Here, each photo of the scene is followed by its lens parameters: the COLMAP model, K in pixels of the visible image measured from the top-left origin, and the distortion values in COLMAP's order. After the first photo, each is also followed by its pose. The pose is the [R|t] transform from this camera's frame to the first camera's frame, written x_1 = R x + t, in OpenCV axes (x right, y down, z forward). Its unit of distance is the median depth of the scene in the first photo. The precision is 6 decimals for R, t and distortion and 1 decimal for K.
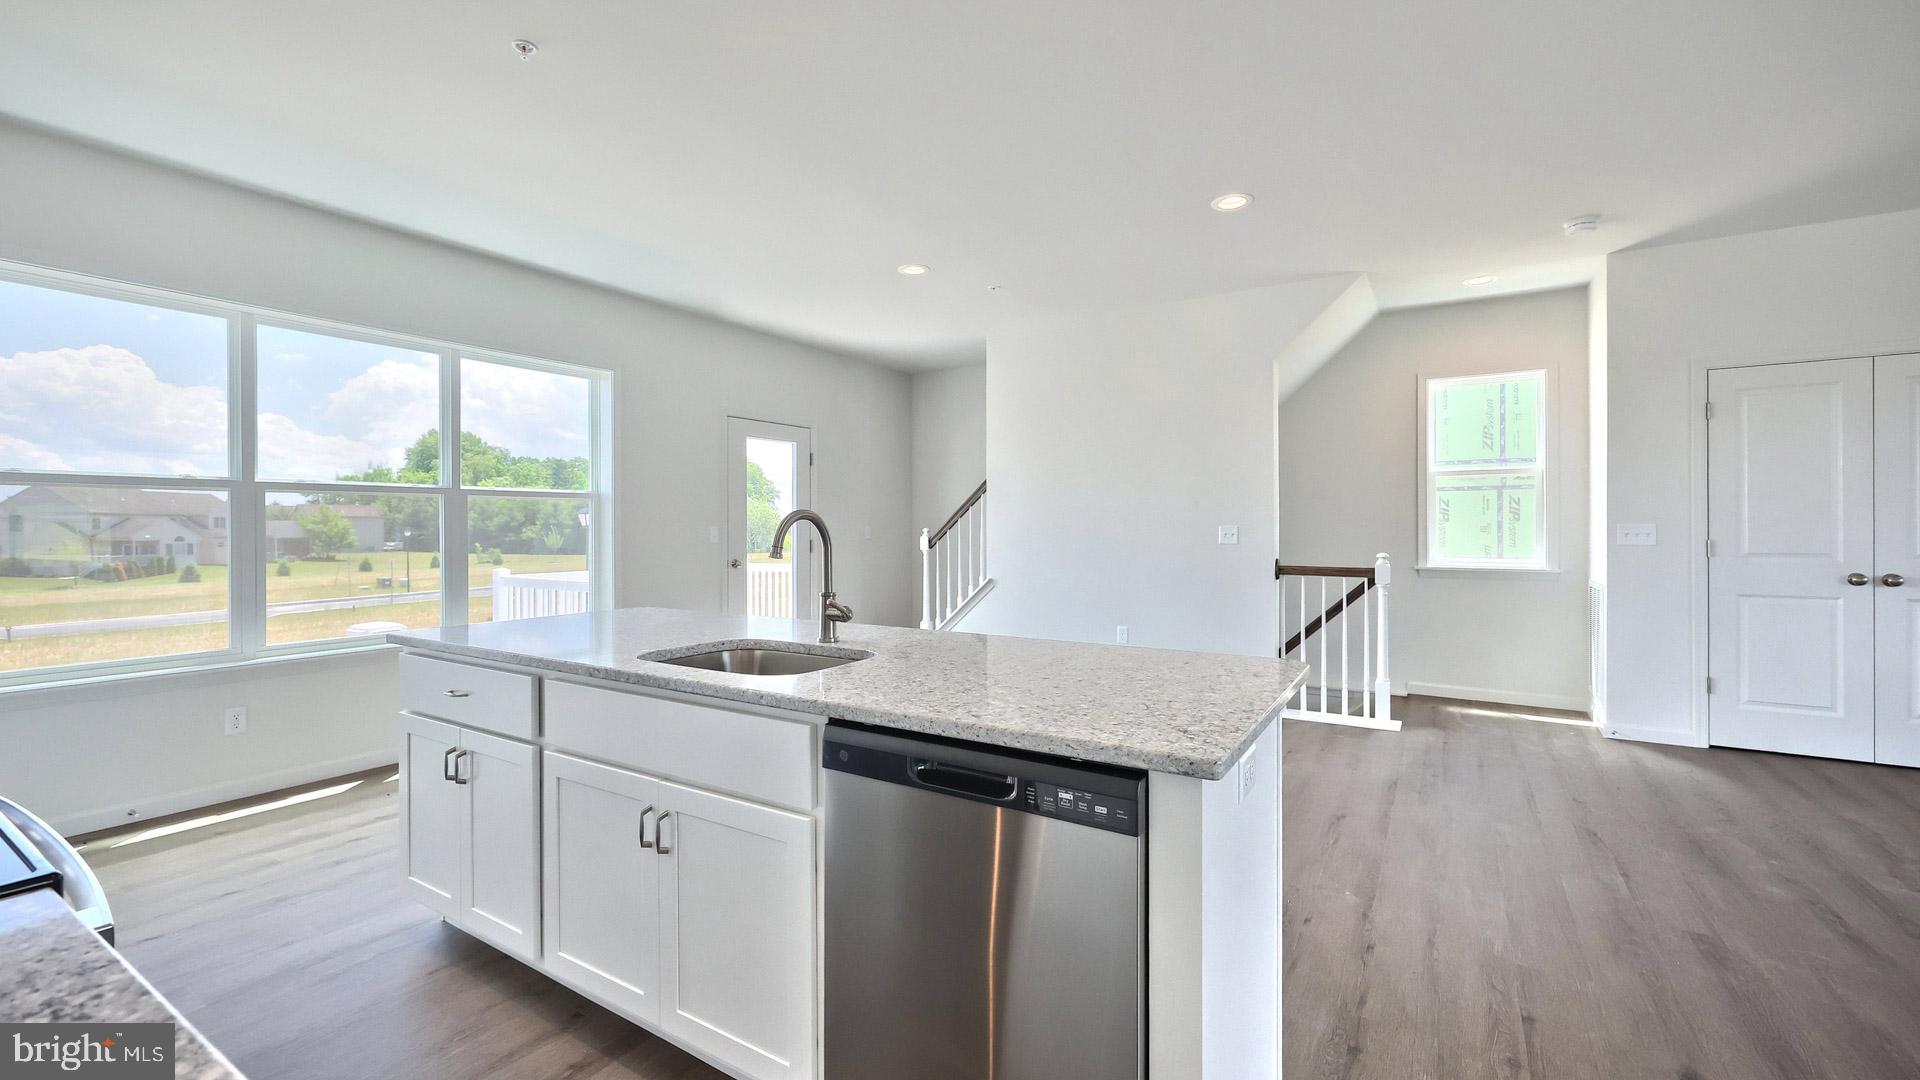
lens RADIAL K [[775.7, 0, 947.7], [0, 775.7, 533.2], [0, 0, 1]] dist [0.002249, -0.000042]
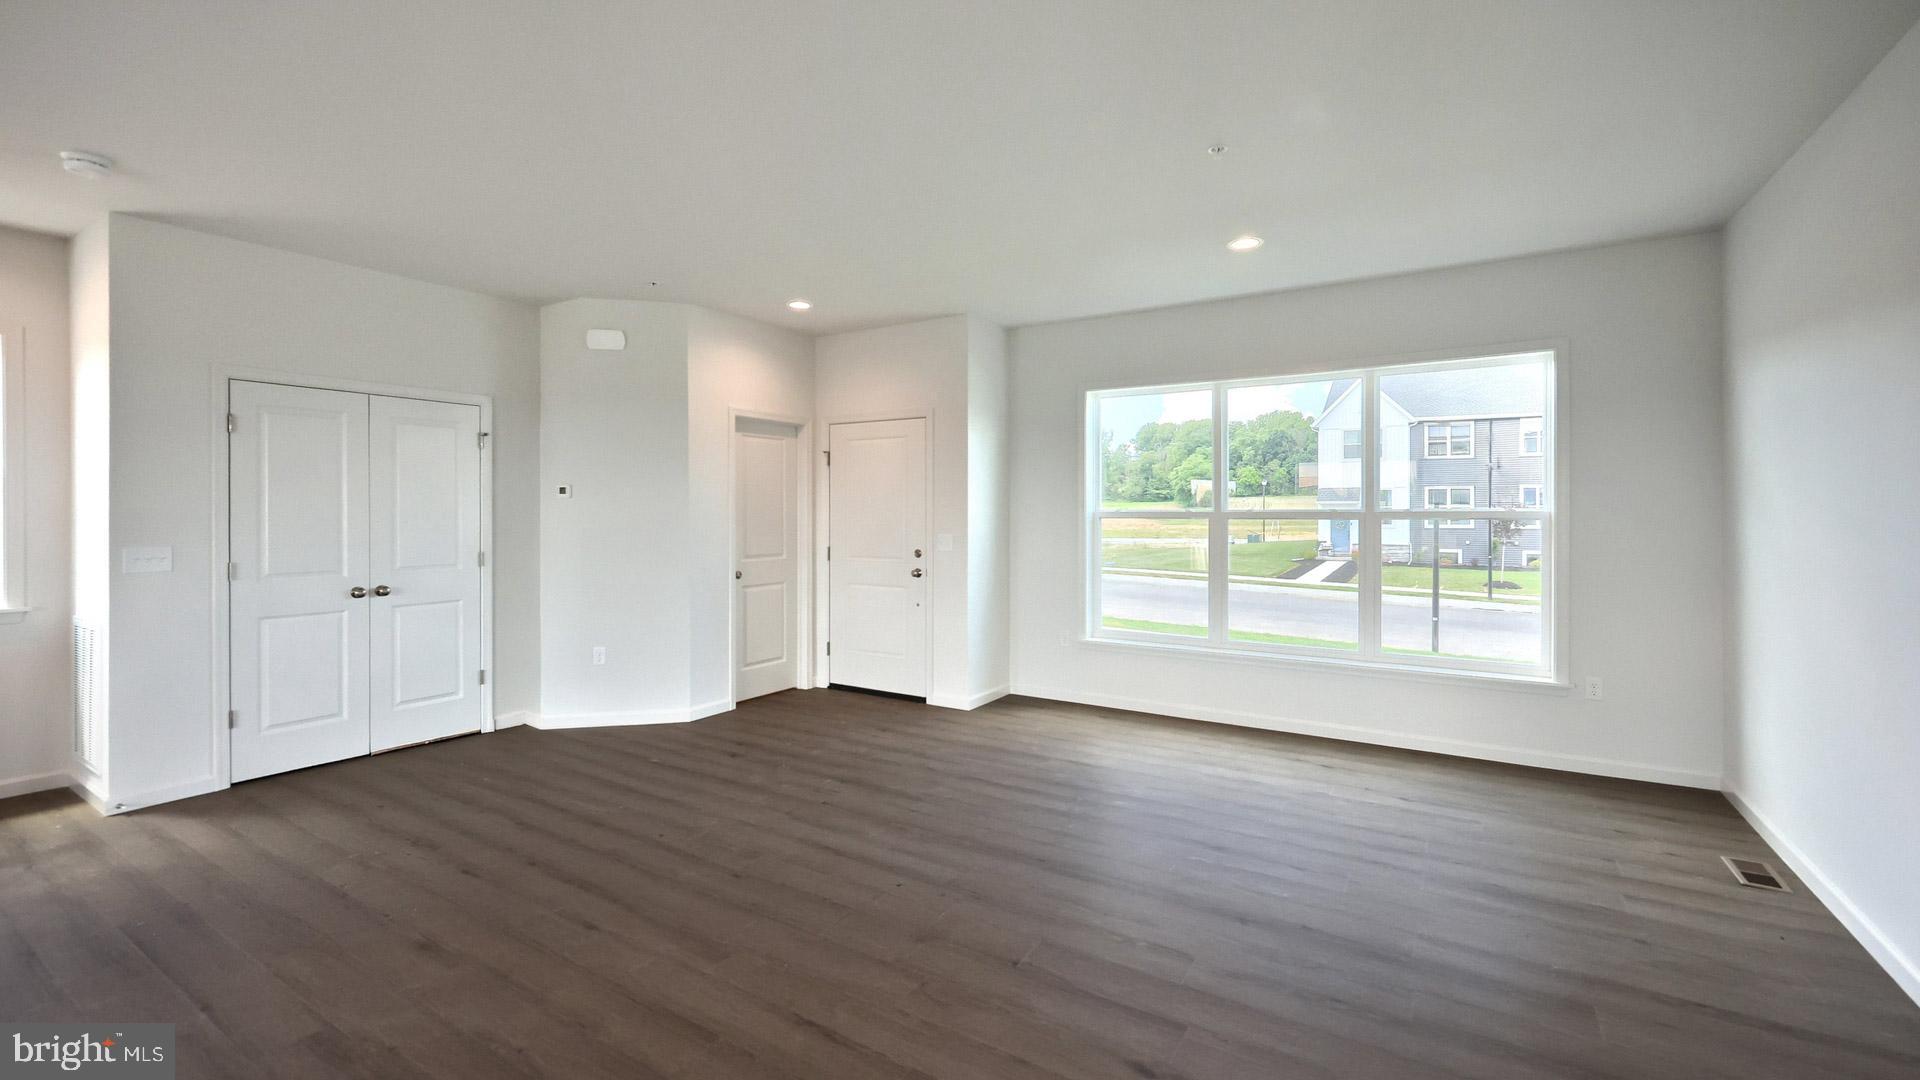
lens RADIAL K [[802.4, 0, 946.3], [0, 802.4, 505.7], [0, 0, 1]] dist [0.001725, 0.000302]
pose [[0.003403, 0.012613, 0.999915, 0.022009], [0.013233, 0.999832, -0.012657, -0.030432], [-0.999907, 0.013275, 0.003235, 0.125264]]
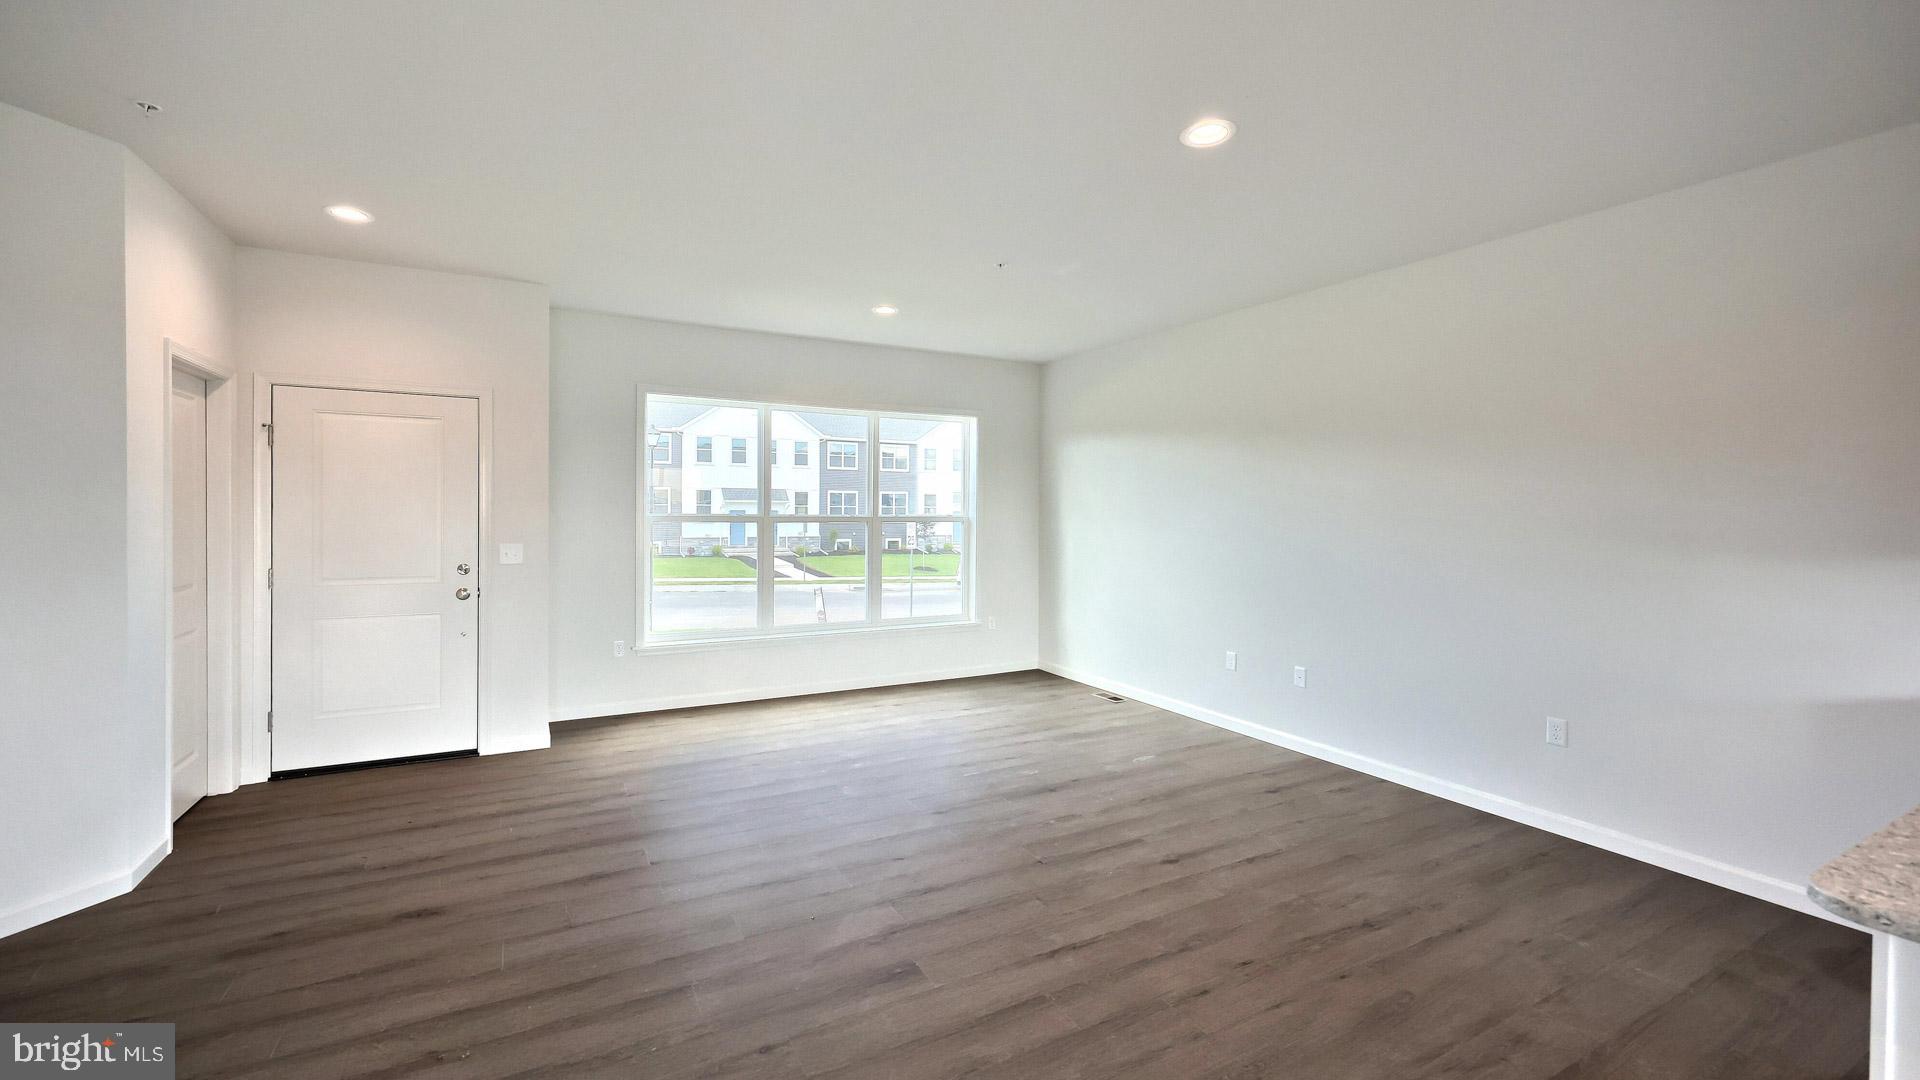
lens RADIAL K [[775.5, 0, 949.7], [0, 775.5, 513.4], [0, 0, 1]] dist [-0.000748, -0.000099]
pose [[-0.875487, -0.007591, 0.483182, 0.274109], [-0.000132, 0.999880, 0.015468, -0.054310], [-0.483242, 0.013478, -0.875383, 0.679923]]
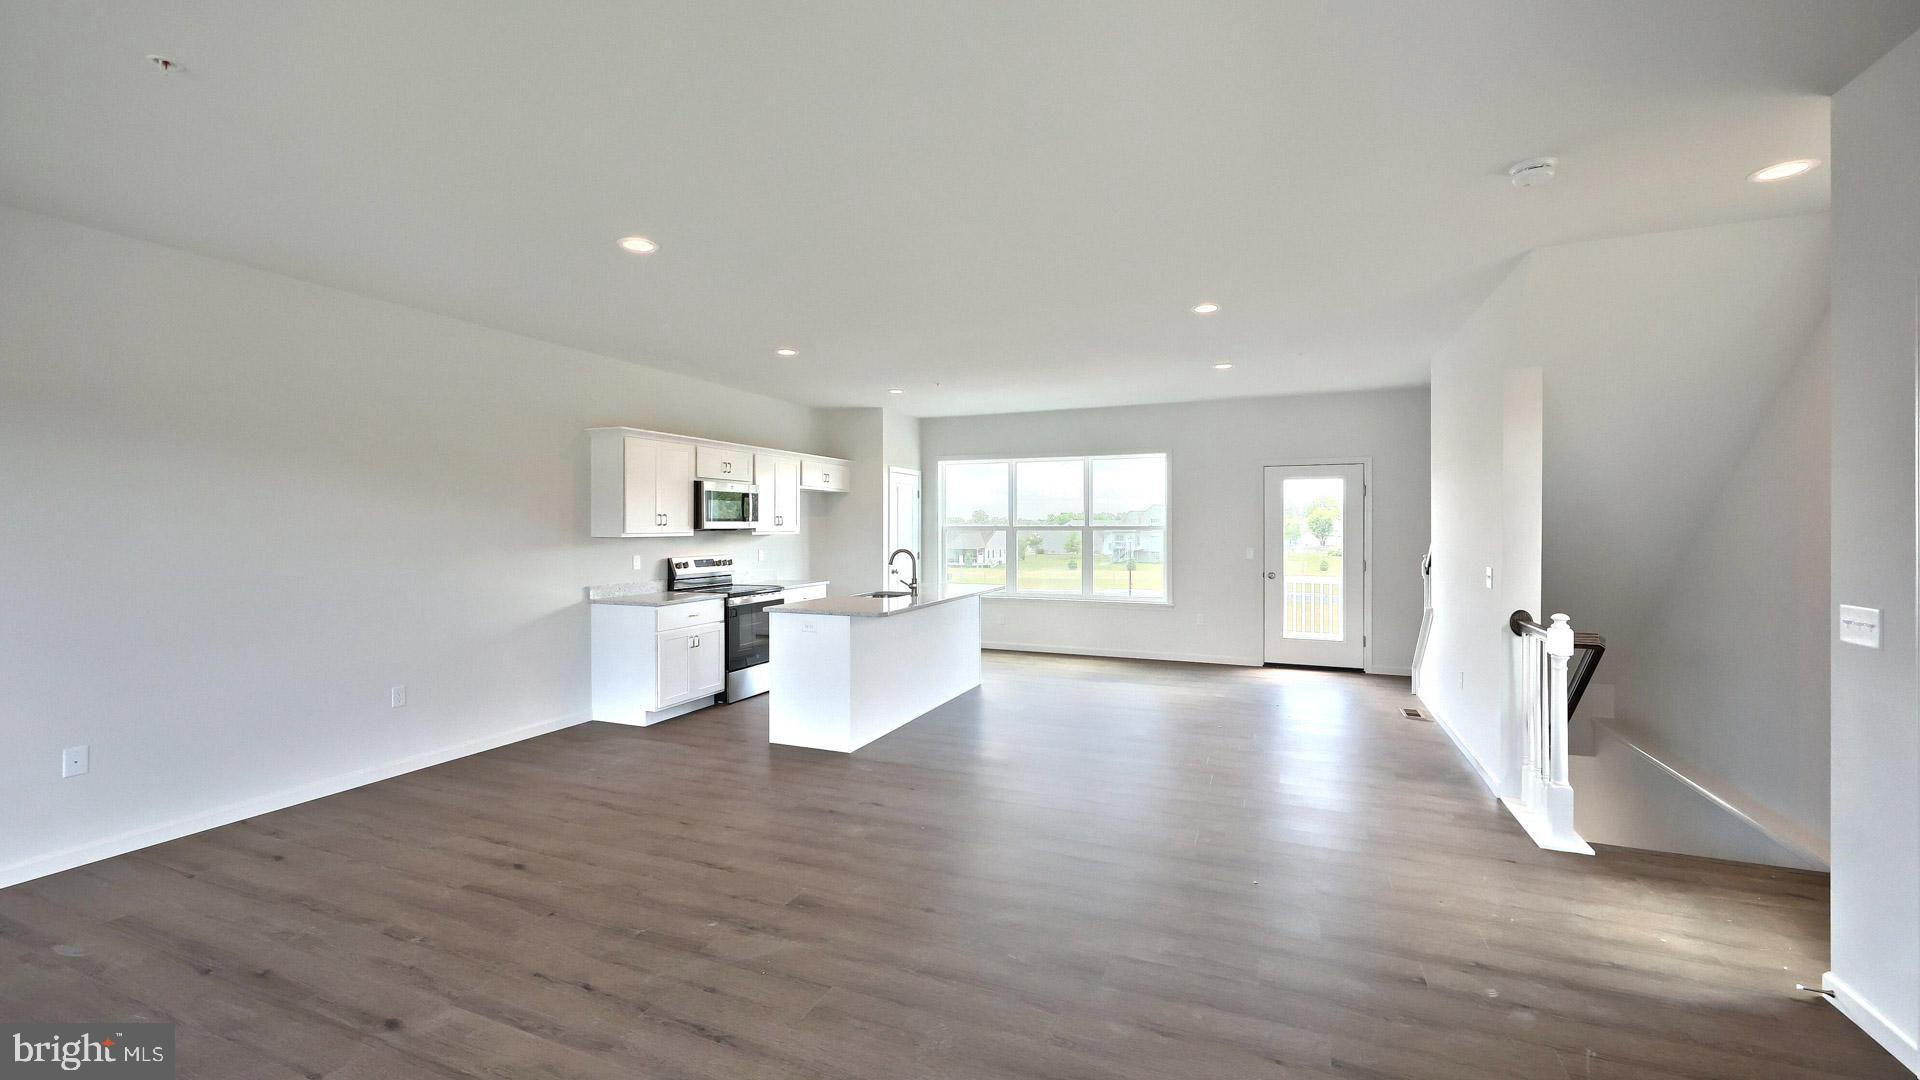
lens RADIAL K [[780.9, 0, 960.0], [0, 780.9, 540.0], [0, 0, 1]] dist [0.002089, 0.000232]
pose [[0.176253, 0.021214, -0.984116, 1.135299], [-0.010228, 0.999753, 0.019720, -0.051014], [0.984292, 0.006590, 0.176426, 0.283645]]
